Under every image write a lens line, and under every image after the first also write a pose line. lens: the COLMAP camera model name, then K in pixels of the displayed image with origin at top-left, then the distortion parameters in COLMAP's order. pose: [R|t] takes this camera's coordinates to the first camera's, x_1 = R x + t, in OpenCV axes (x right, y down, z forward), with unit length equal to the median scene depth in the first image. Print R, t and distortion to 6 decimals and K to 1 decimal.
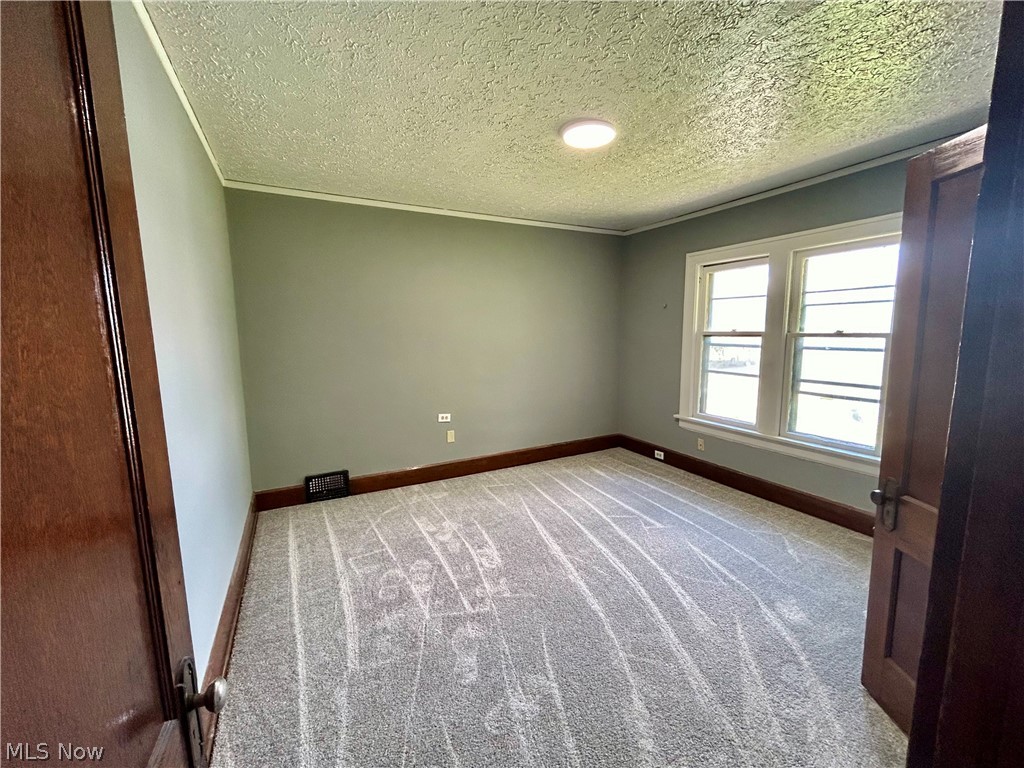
lens RADIAL K [[415.7, 0, 516.9], [0, 415.7, 382.1], [0, 0, 1]] dist [-0.000807, 0.000615]
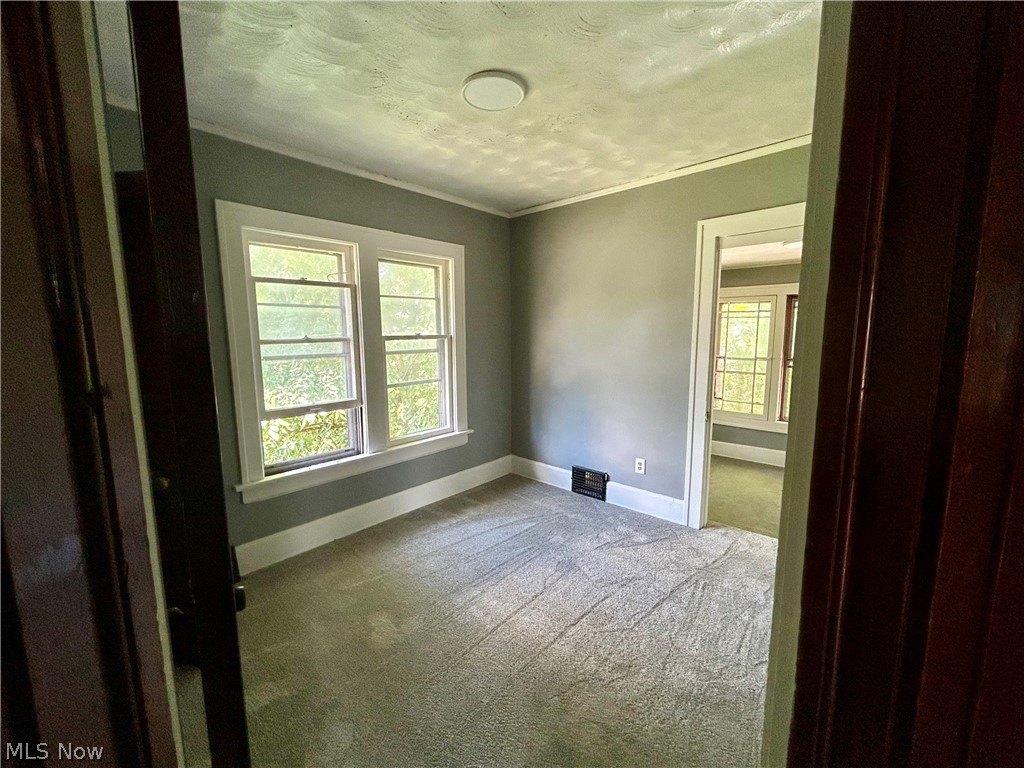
lens RADIAL K [[415.7, 0, 509.8], [0, 415.7, 380.9], [0, 0, 1]] dist [-0.000807, 0.000615]
pose [[-0.331115, -0.103545, 0.937892, -0.319812], [0.133013, 0.978914, 0.155033, -0.126408], [-0.934168, 0.176086, -0.310360, 1.027072]]
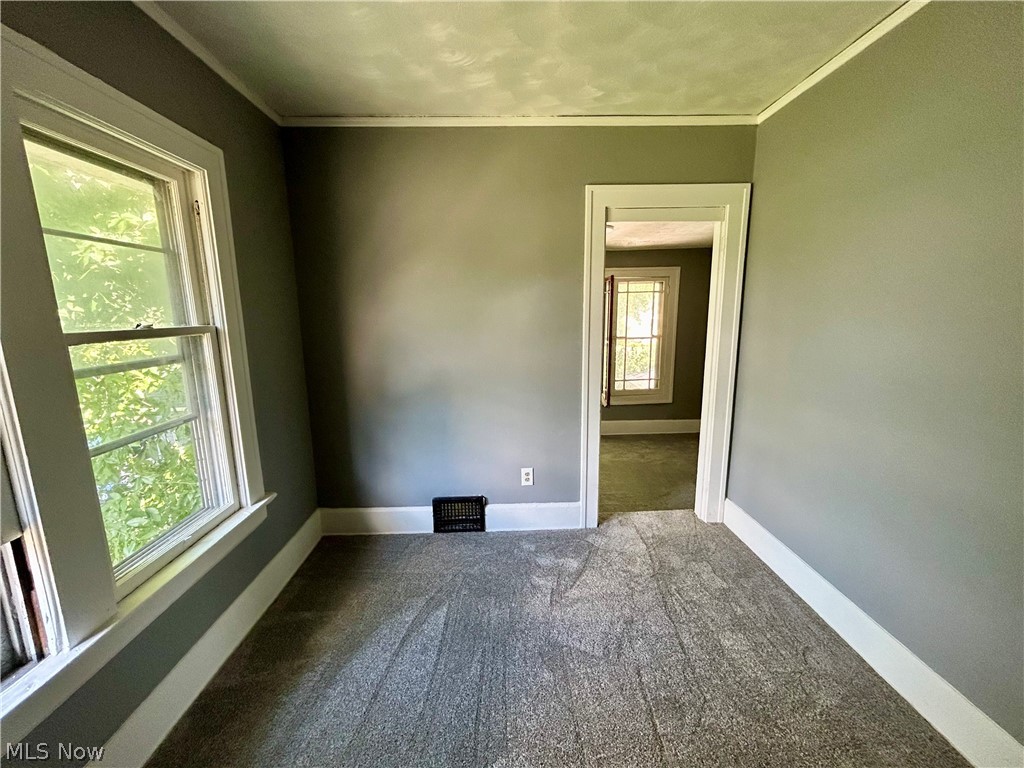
lens RADIAL K [[415.7, 0, 514.3], [0, 415.7, 382.0], [0, 0, 1]] dist [-0.000807, 0.000615]
pose [[-0.895035, -0.052492, 0.442896, 0.153715], [0.081632, 0.956993, 0.278390, -0.145713], [-0.438462, 0.285324, -0.852257, 1.128339]]
